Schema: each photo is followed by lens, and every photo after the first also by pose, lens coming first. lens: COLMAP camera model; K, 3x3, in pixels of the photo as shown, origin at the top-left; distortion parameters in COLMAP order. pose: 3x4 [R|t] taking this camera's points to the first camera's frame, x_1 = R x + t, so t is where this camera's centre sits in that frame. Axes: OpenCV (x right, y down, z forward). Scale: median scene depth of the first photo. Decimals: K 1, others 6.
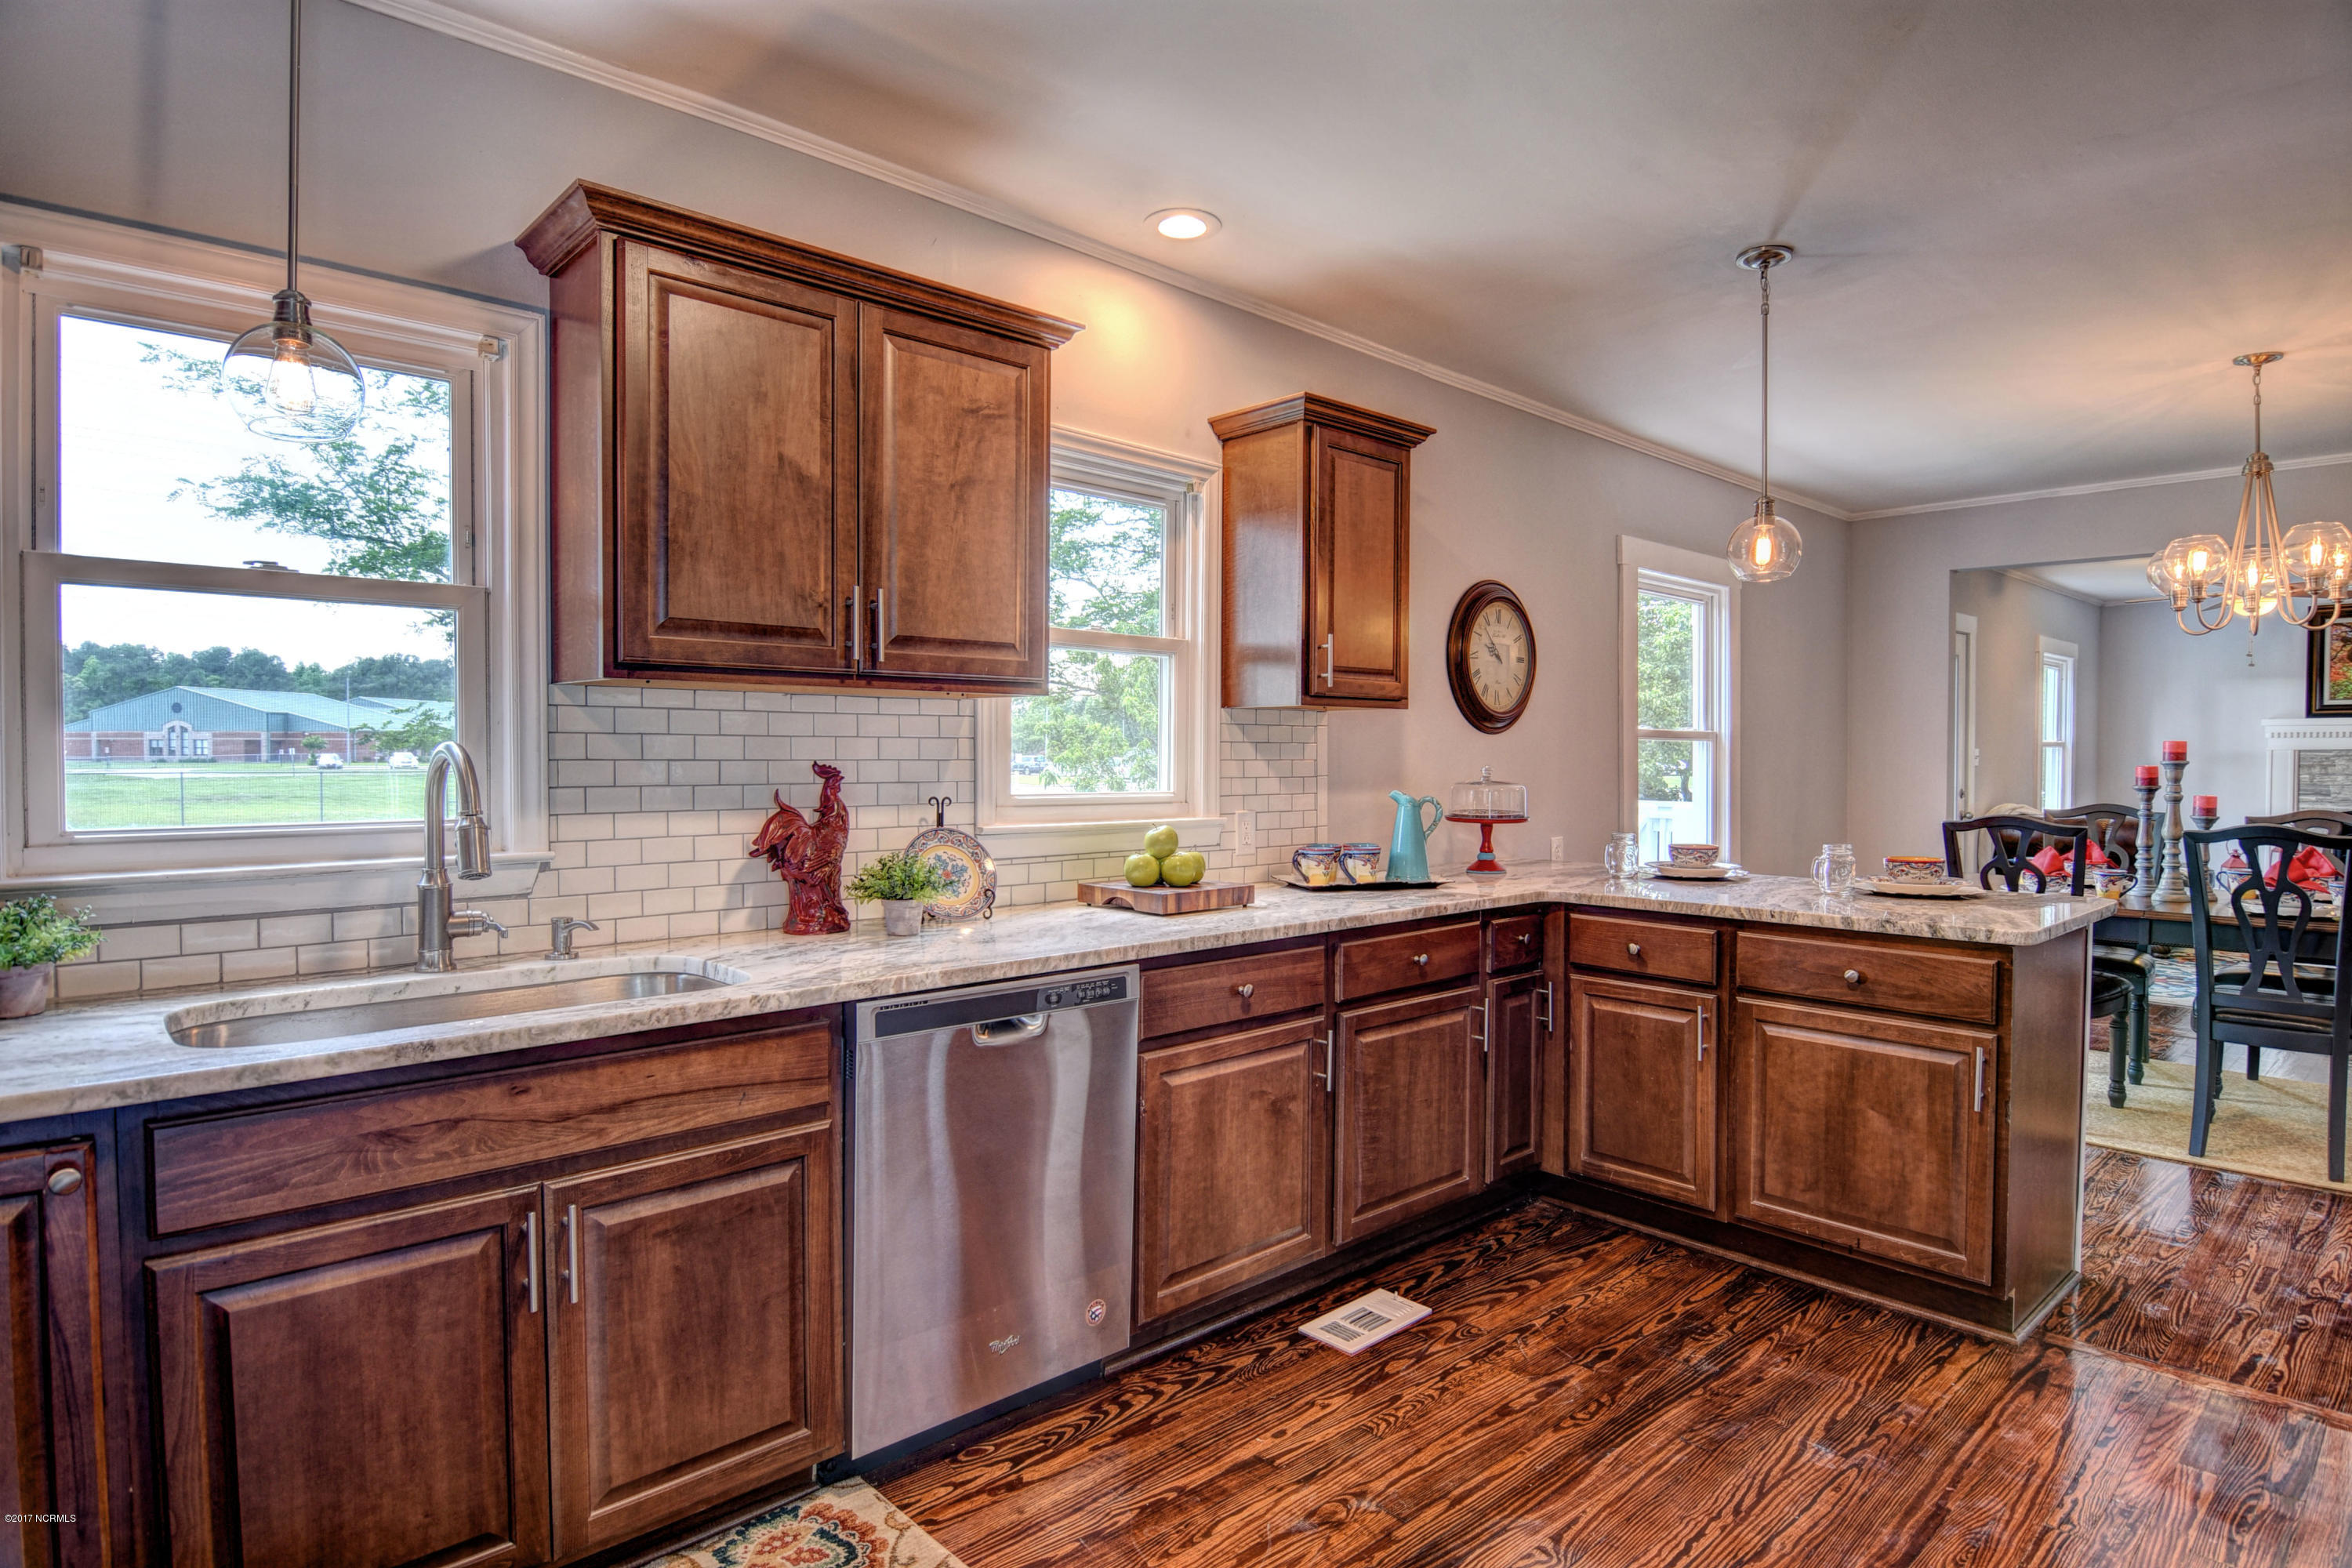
lens RADIAL K [[1254.4, 0, 1192.3], [0, 1254.4, 777.1], [0, 0, 1]] dist [0.002249, -0.011757]
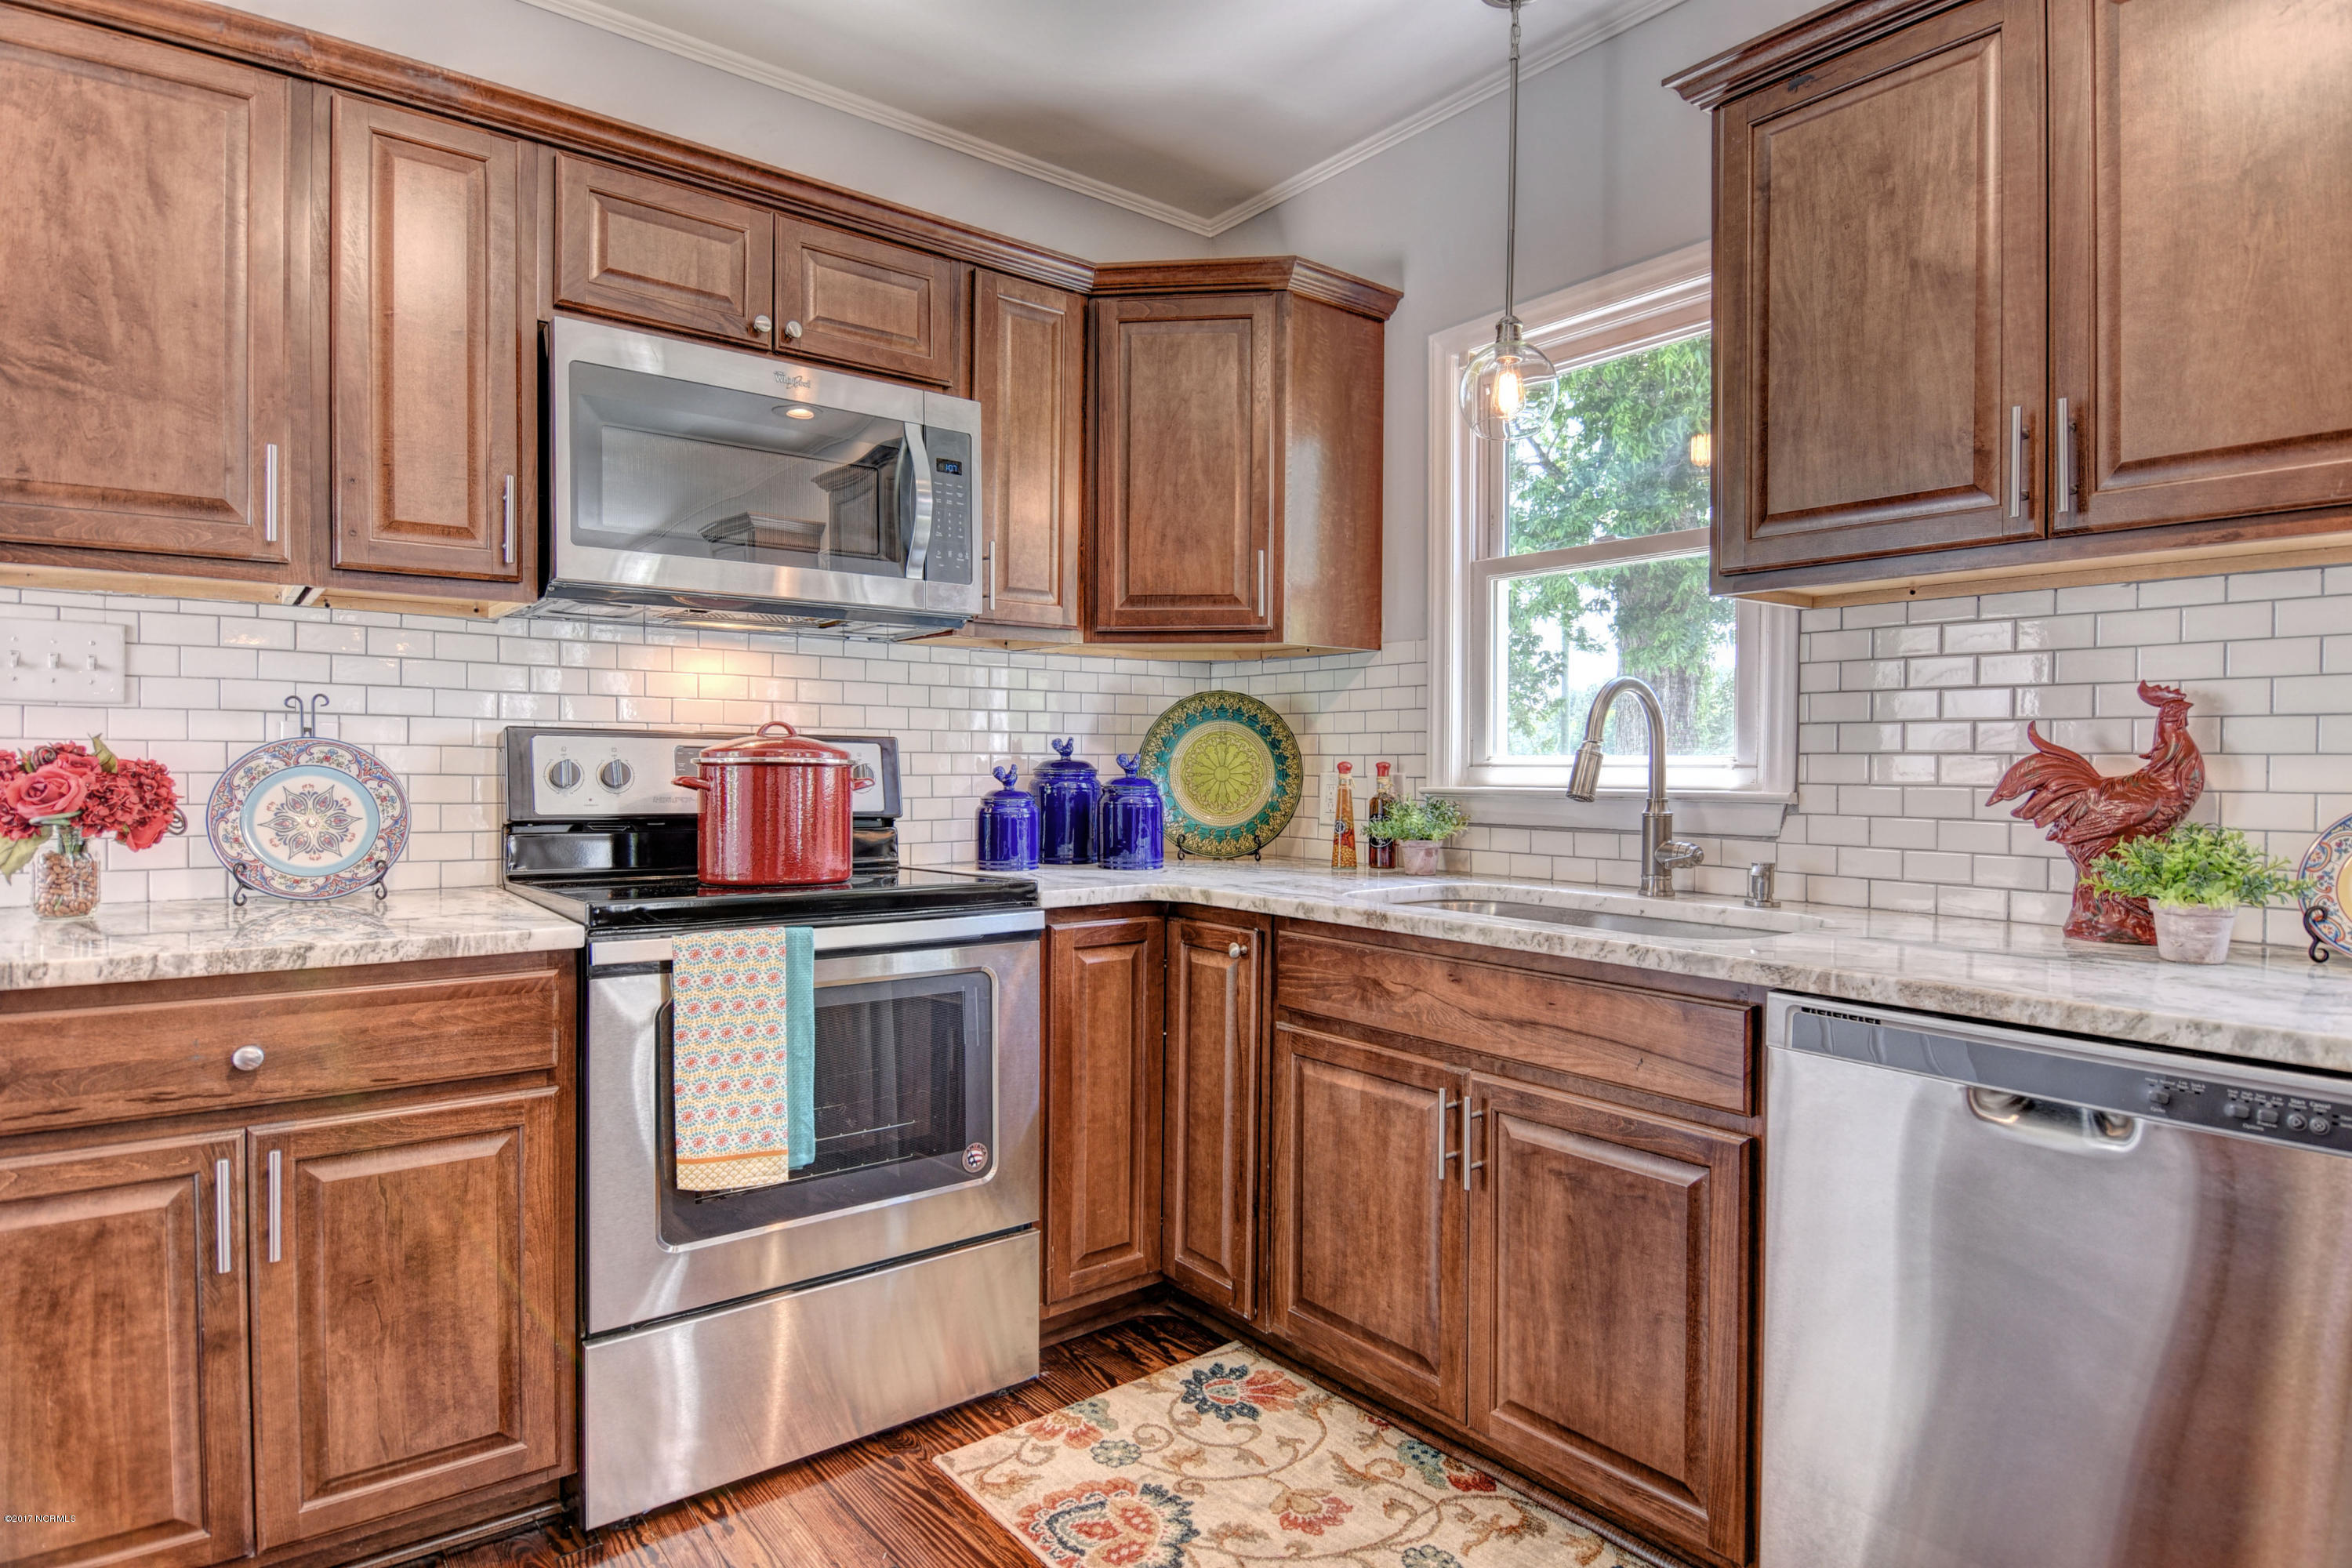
lens RADIAL K [[1254.4, 0, 1186.2], [0, 1254.4, 775.5], [0, 0, 1]] dist [0.002249, -0.011757]
pose [[-0.081241, 0.009975, -0.996645, 0.331213], [-0.024765, 0.999621, 0.012024, 0.035032], [0.996387, 0.025659, -0.080963, 0.477131]]
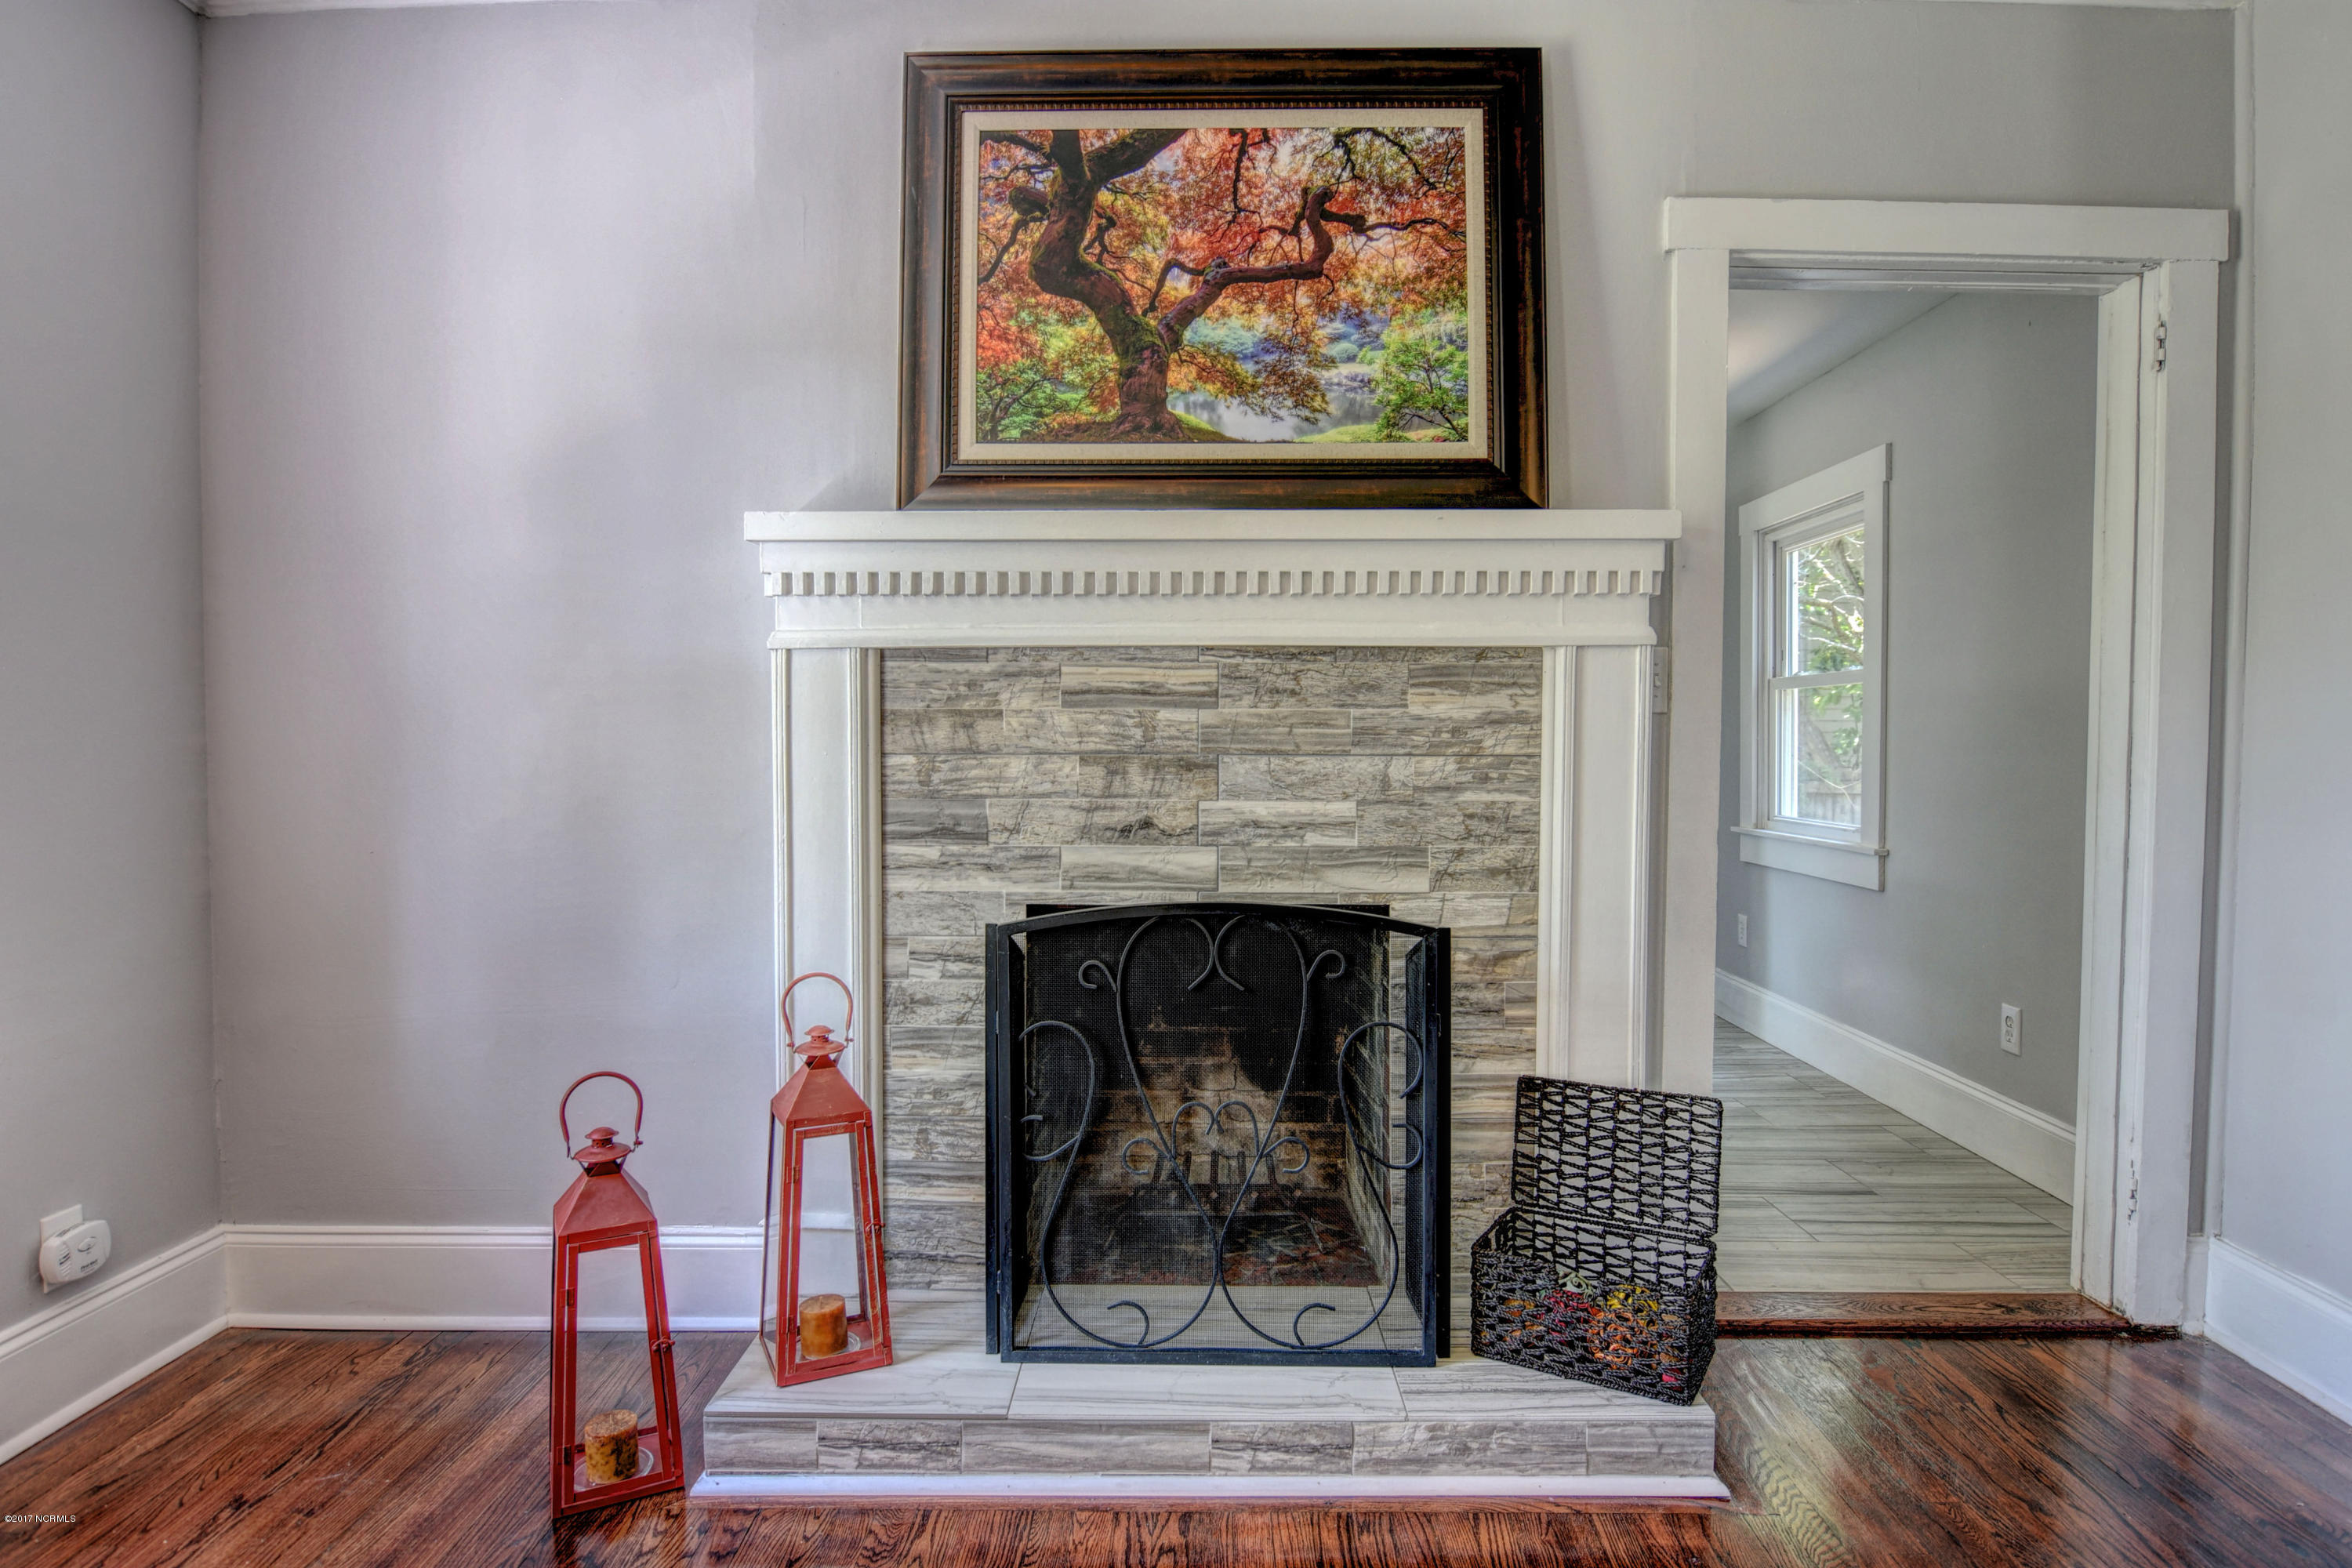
lens RADIAL K [[1280.1, 0, 1186.2], [0, 1280.1, 777.4], [0, 0, 1]] dist [-0.000188, -0.000002]
pose [[0.691104, -0.018588, 0.722516, 2.366029], [0.014315, 0.999825, 0.012029, 0.001150], [-0.722614, 0.002030, 0.691249, 2.489843]]
